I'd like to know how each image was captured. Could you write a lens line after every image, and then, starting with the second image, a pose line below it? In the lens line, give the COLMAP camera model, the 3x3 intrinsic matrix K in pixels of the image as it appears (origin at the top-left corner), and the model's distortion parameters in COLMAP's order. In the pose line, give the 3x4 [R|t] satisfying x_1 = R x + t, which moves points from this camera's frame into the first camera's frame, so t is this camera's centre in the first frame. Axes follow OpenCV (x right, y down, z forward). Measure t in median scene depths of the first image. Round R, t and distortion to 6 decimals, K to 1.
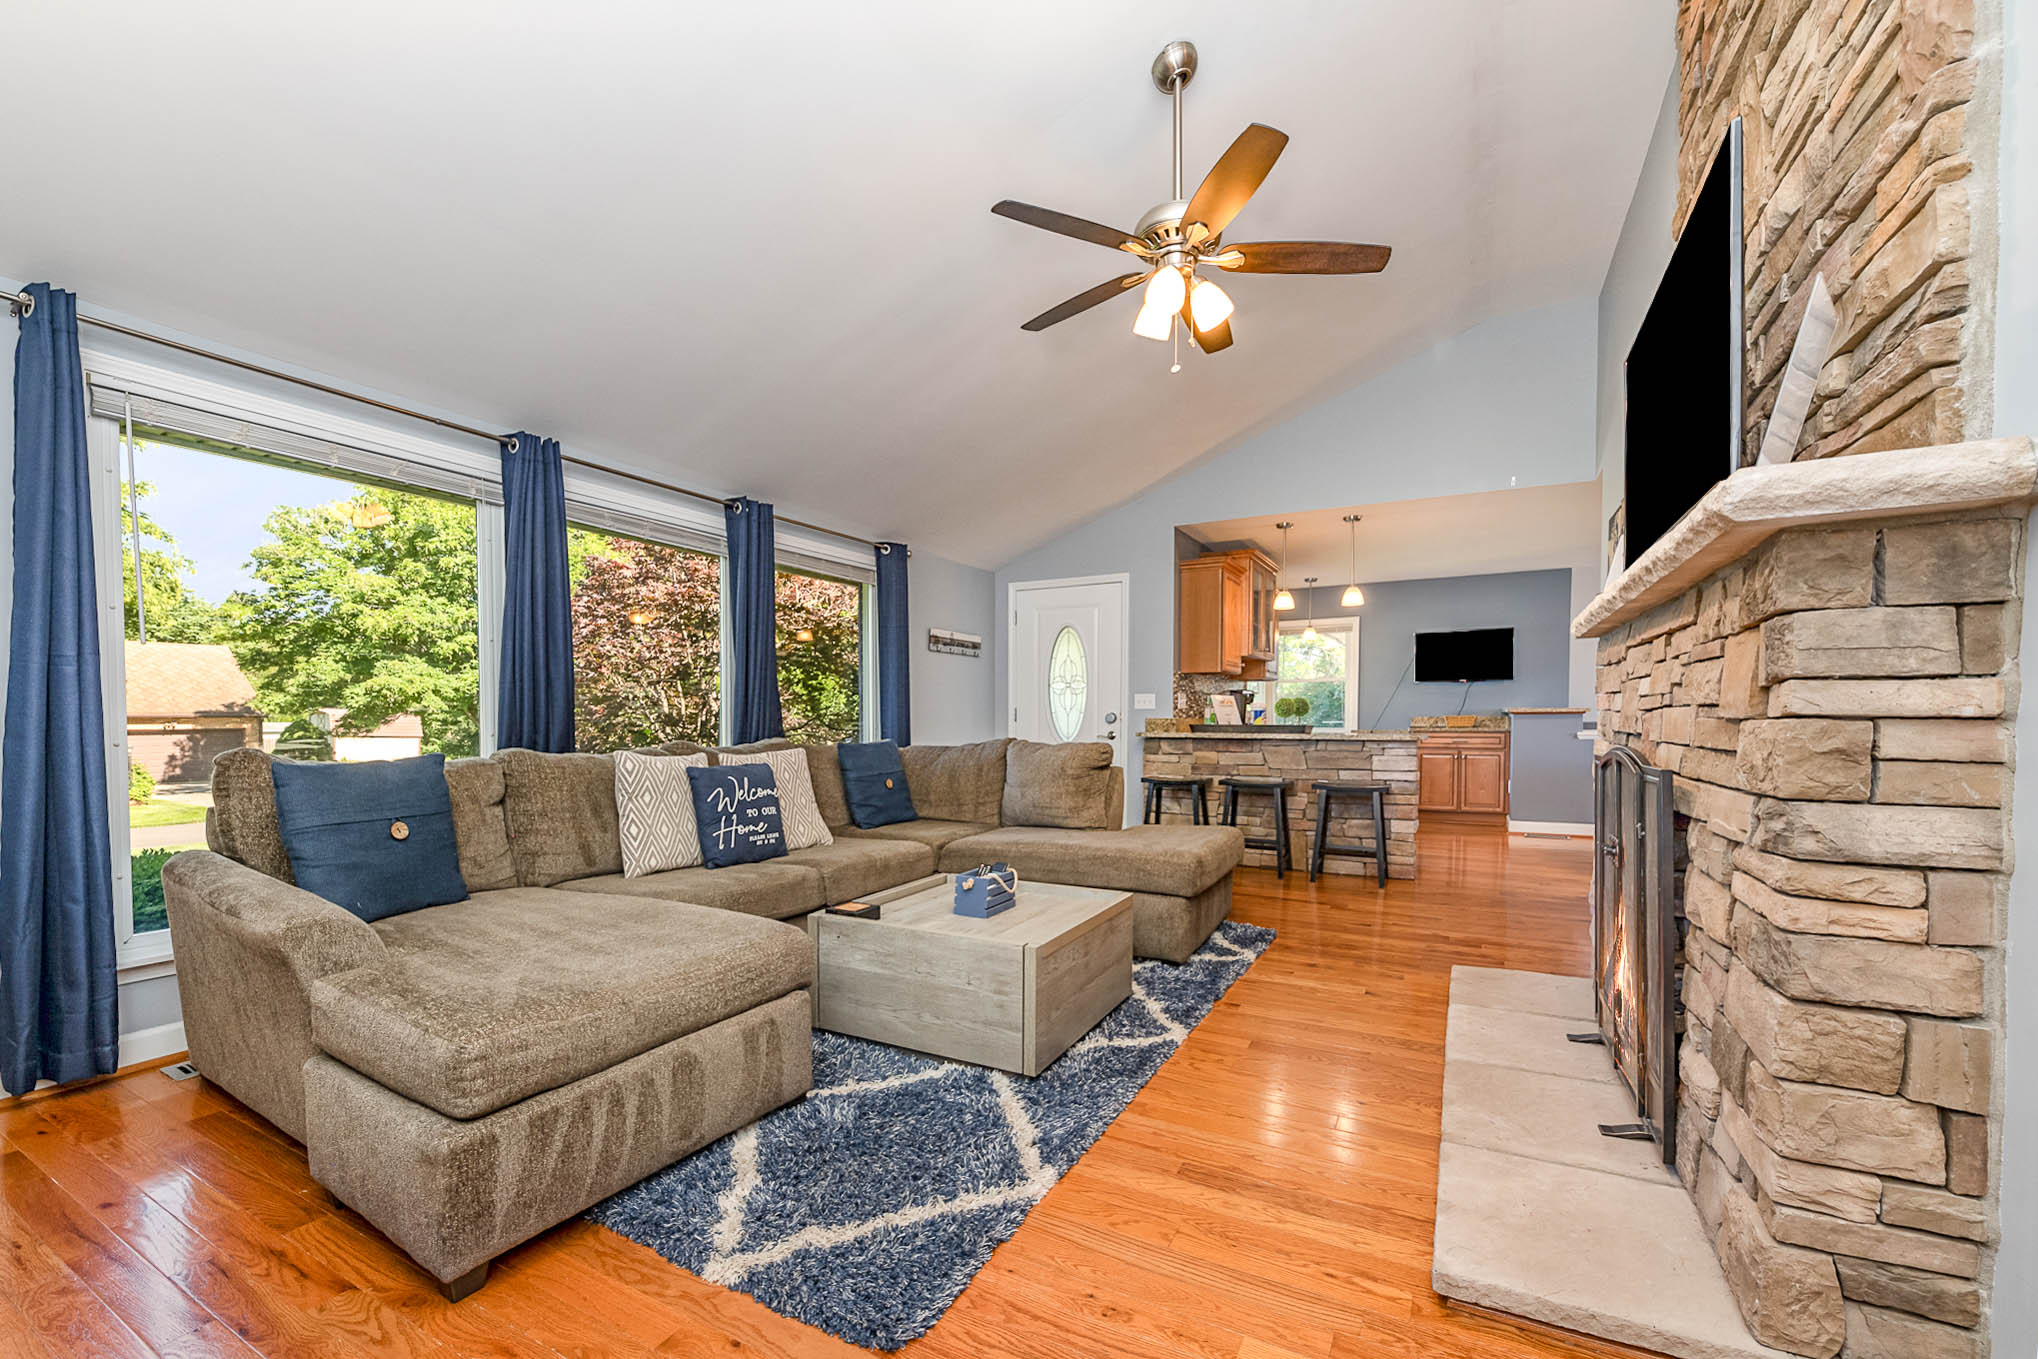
lens RADIAL K [[809.8, 0, 1034.4], [0, 809.8, 730.6], [0, 0, 1]] dist [-0.003324, -0.000333]
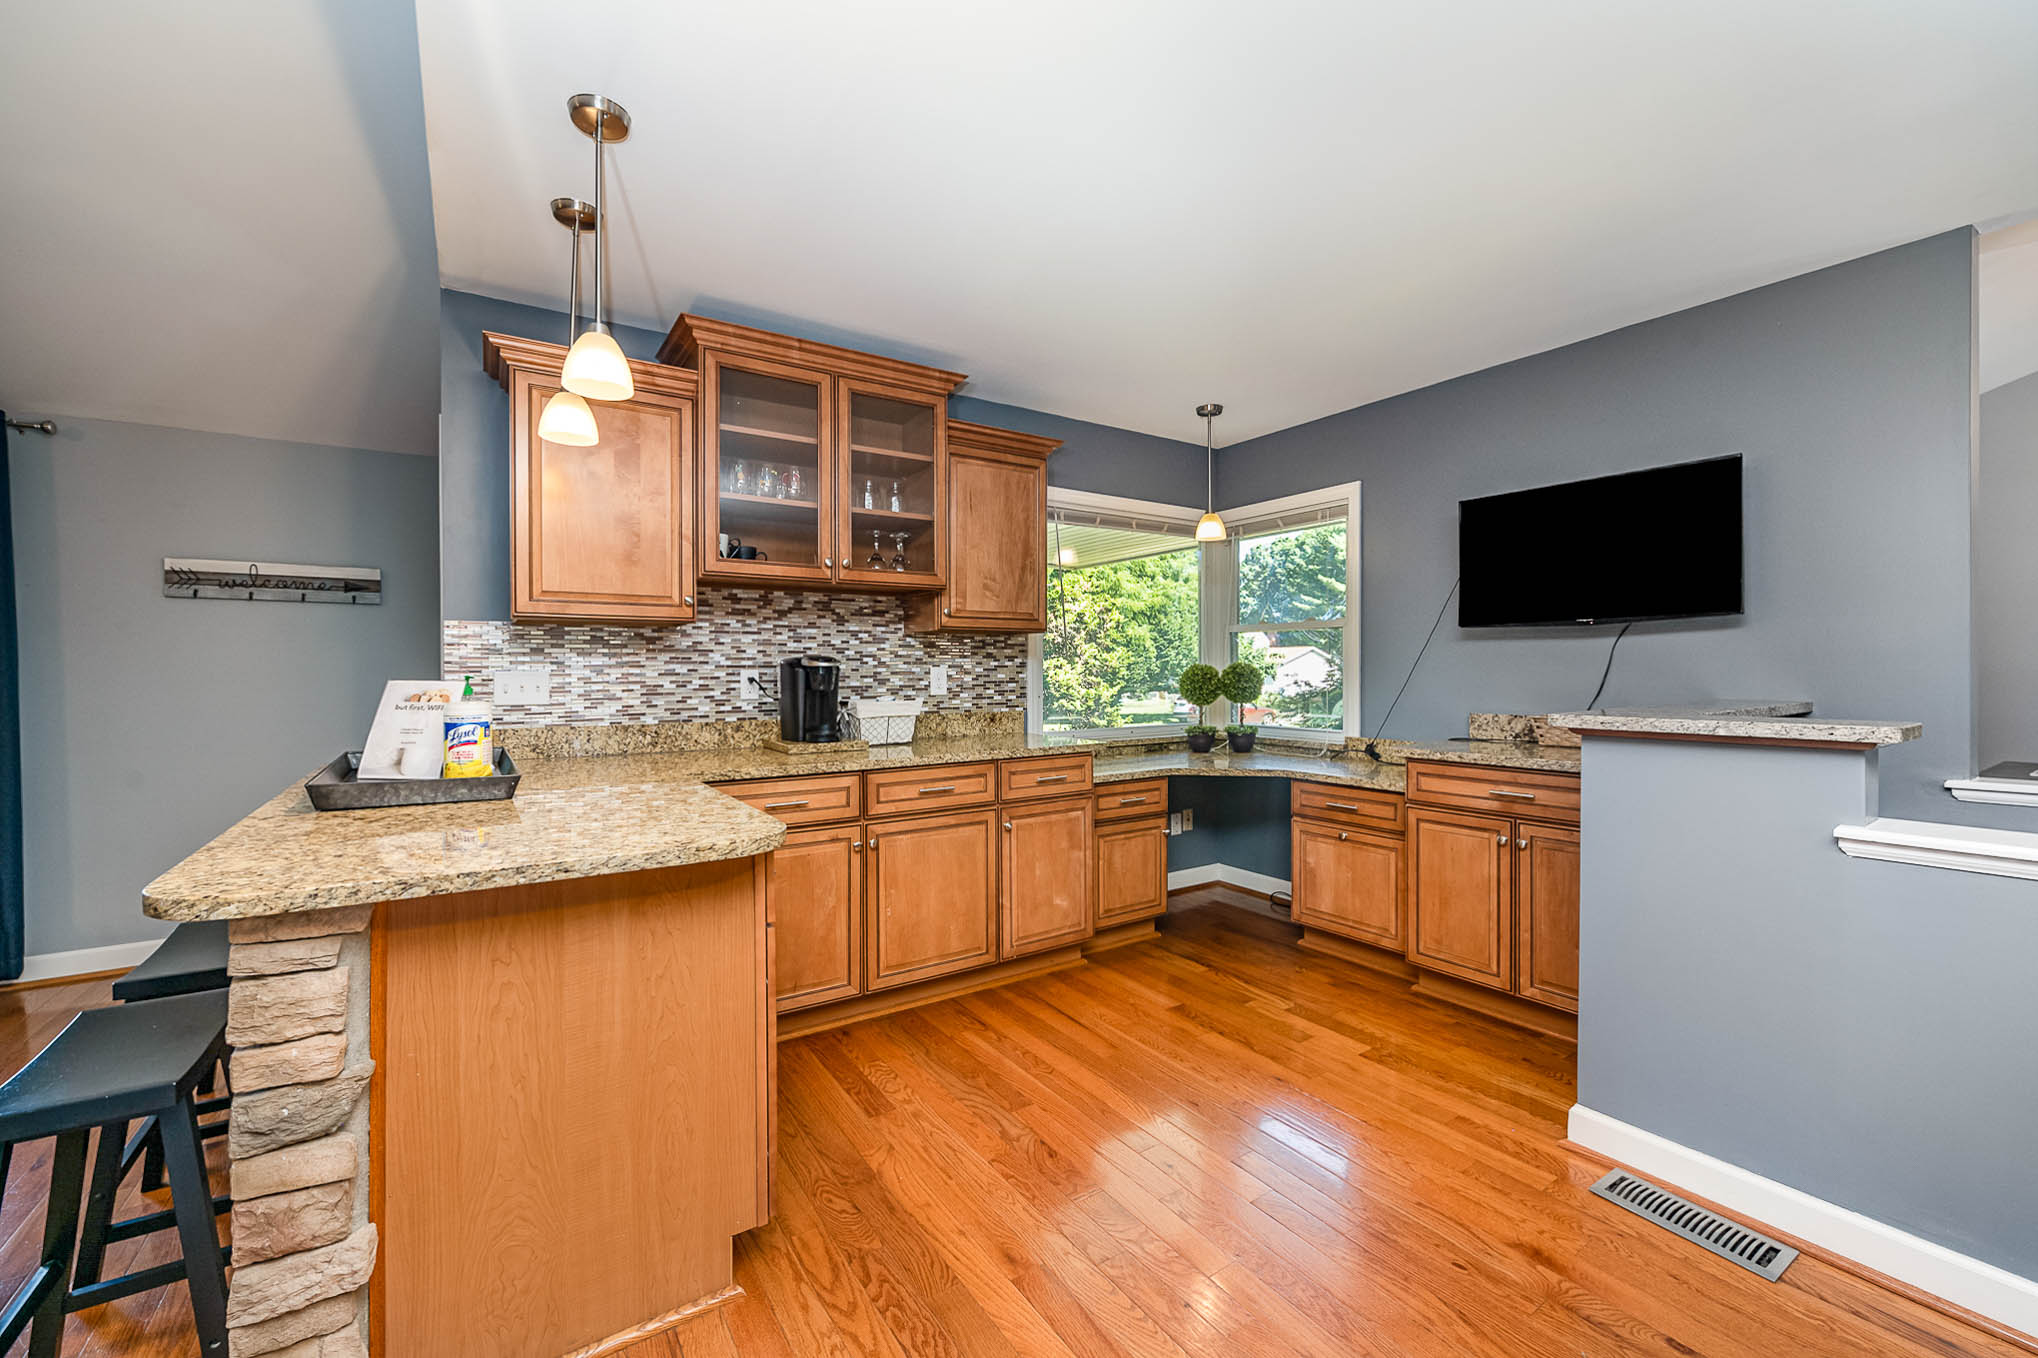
lens RADIAL K [[809.8, 0, 1010.3], [0, 809.8, 671.3], [0, 0, 1]] dist [-0.003324, -0.000333]
pose [[0.881693, 0.003407, -0.471811, 0.615351], [-0.008996, 0.999914, -0.009591, -0.043722], [0.471738, 0.012701, 0.881647, 0.728648]]
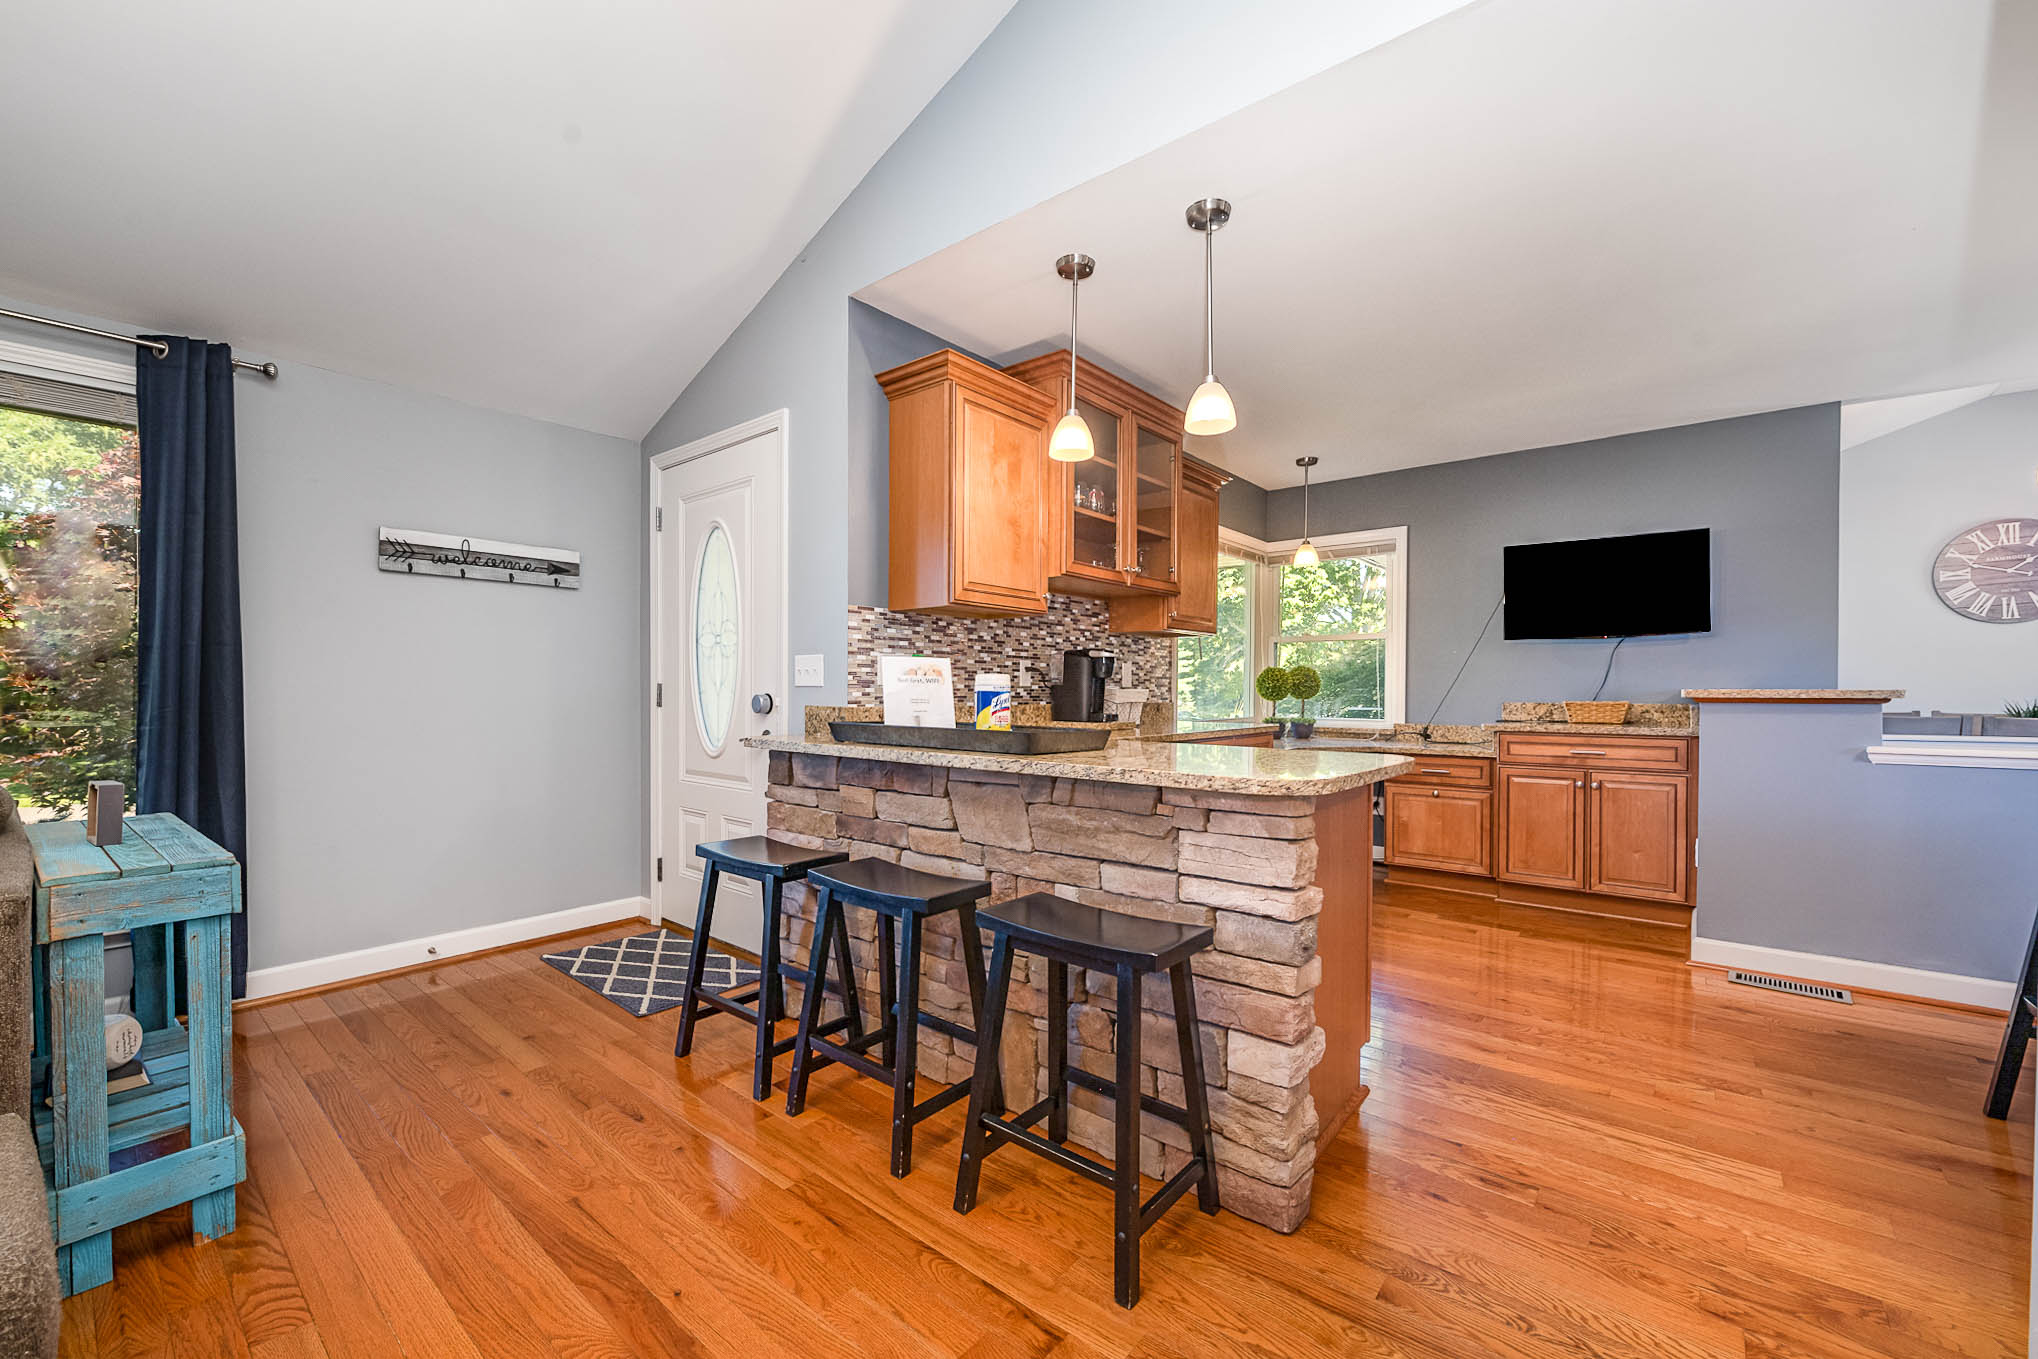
lens RADIAL K [[809.8, 0, 1026.8], [0, 809.8, 691.6], [0, 0, 1]] dist [-0.003324, -0.000333]
pose [[0.980262, 0.008994, -0.197500, 0.350246], [-0.011674, 0.999855, -0.012408, -0.019026], [0.197360, 0.014468, 0.980224, 0.540351]]
